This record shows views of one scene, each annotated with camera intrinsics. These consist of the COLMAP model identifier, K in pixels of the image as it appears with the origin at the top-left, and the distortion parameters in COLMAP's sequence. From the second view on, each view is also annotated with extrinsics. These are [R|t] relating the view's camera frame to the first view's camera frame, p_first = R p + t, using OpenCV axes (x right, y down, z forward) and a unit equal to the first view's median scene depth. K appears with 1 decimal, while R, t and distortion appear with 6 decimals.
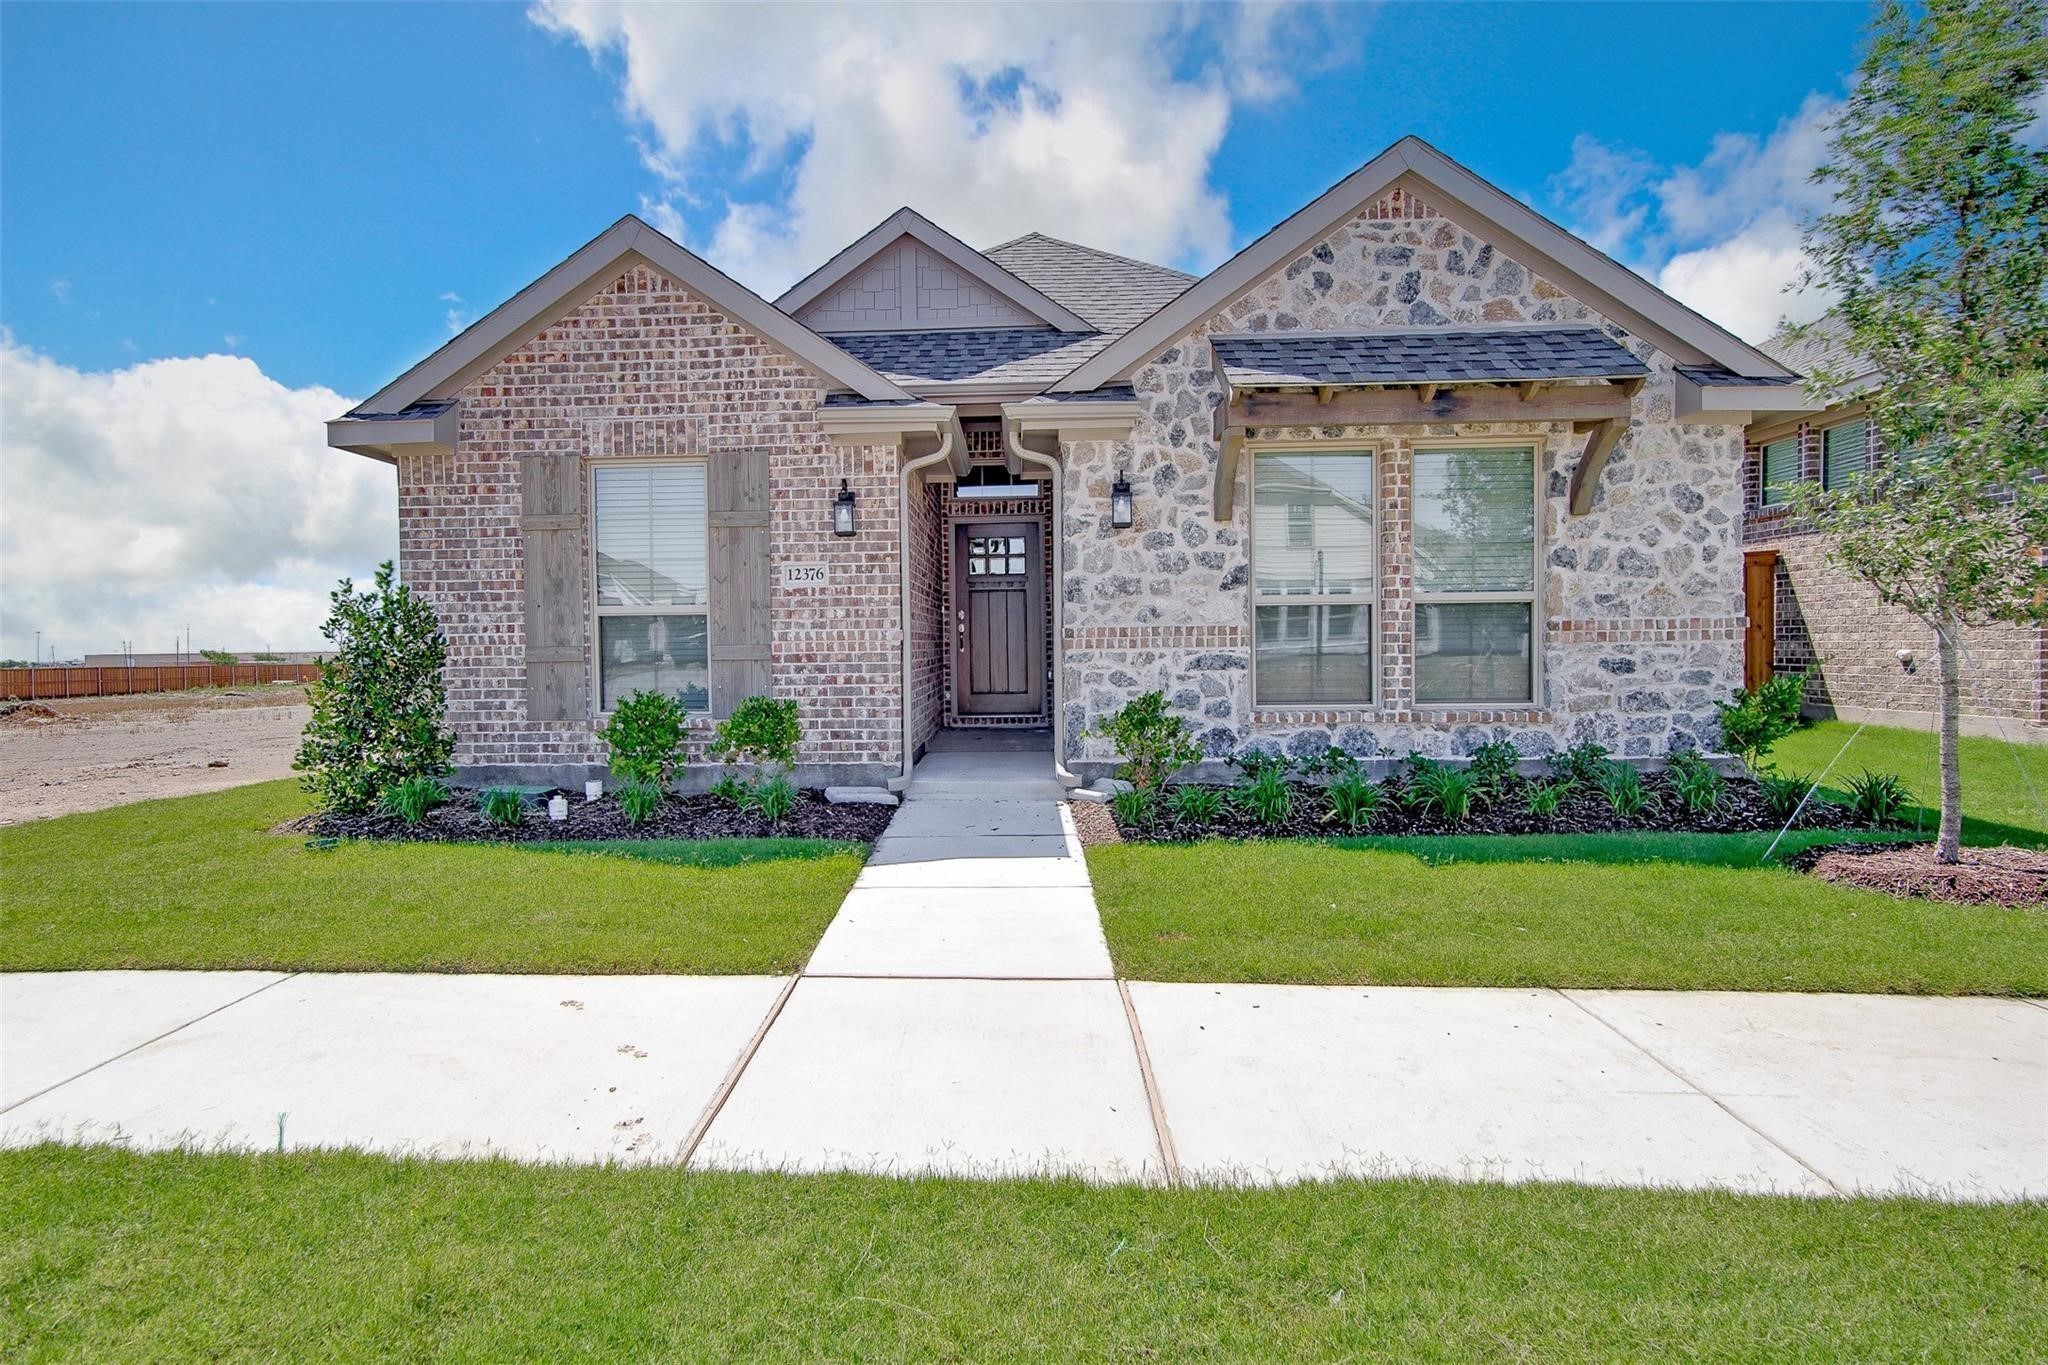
lens RADIAL K [[1116.3, 0, 1013.1], [0, 1116.3, 673.0], [0, 0, 1]] dist [-0.002643, -0.000590]
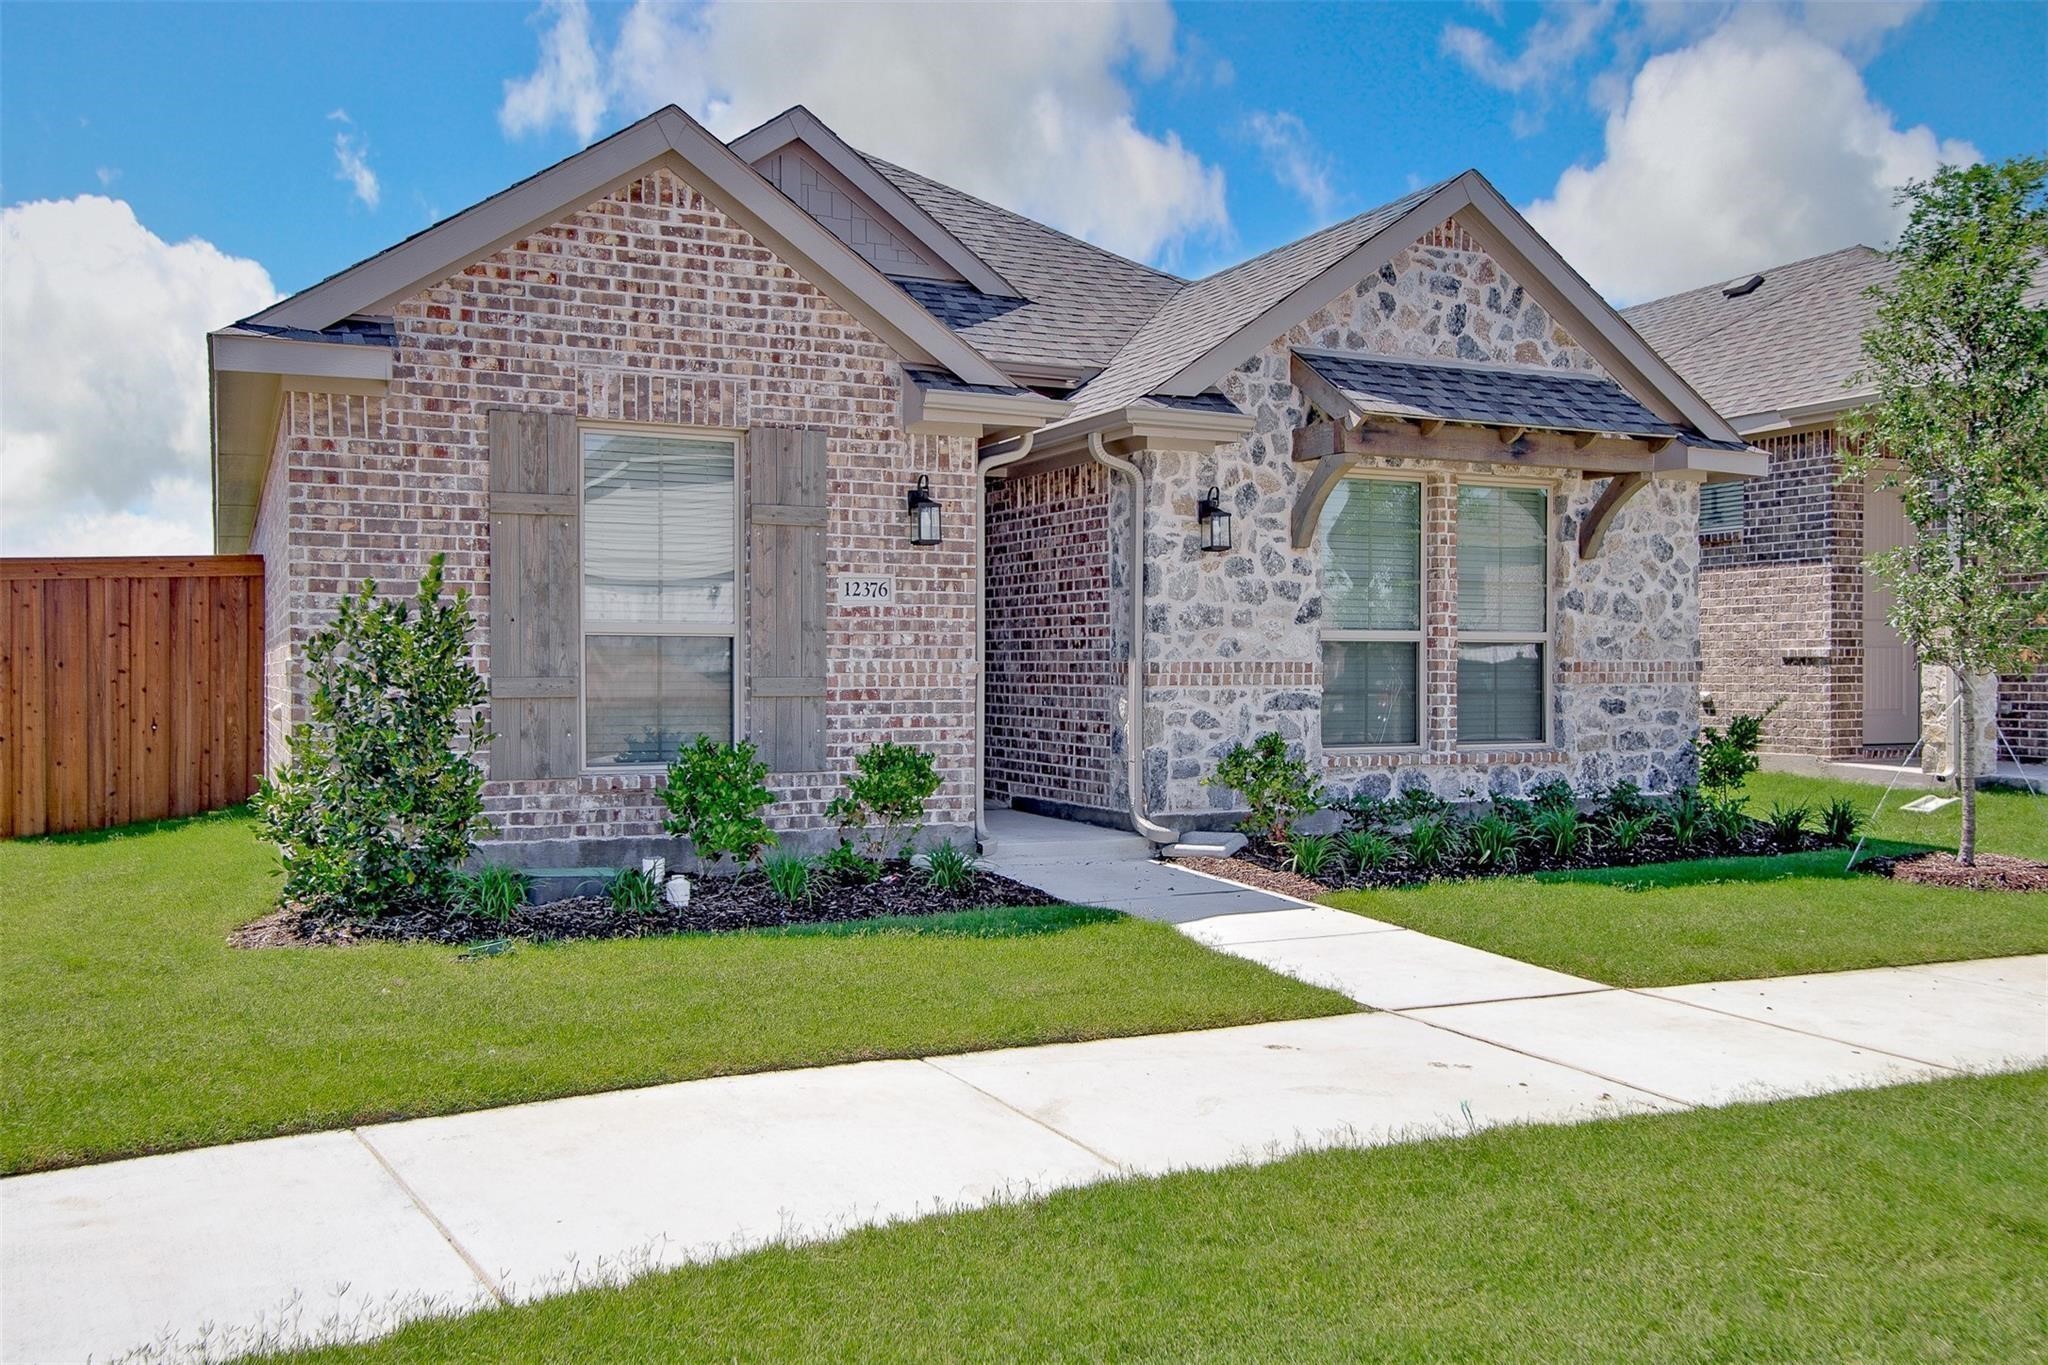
lens RADIAL K [[1669.7, 0, 1025.3], [0, 1669.7, 685.7], [0, 0, 1]] dist [0.030333, -0.002449]
pose [[0.877031, 0.007864, 0.480369, -0.670203], [0.001036, 0.999833, -0.018259, 0.002140], [-0.480432, 0.016511, 0.876876, -0.100492]]
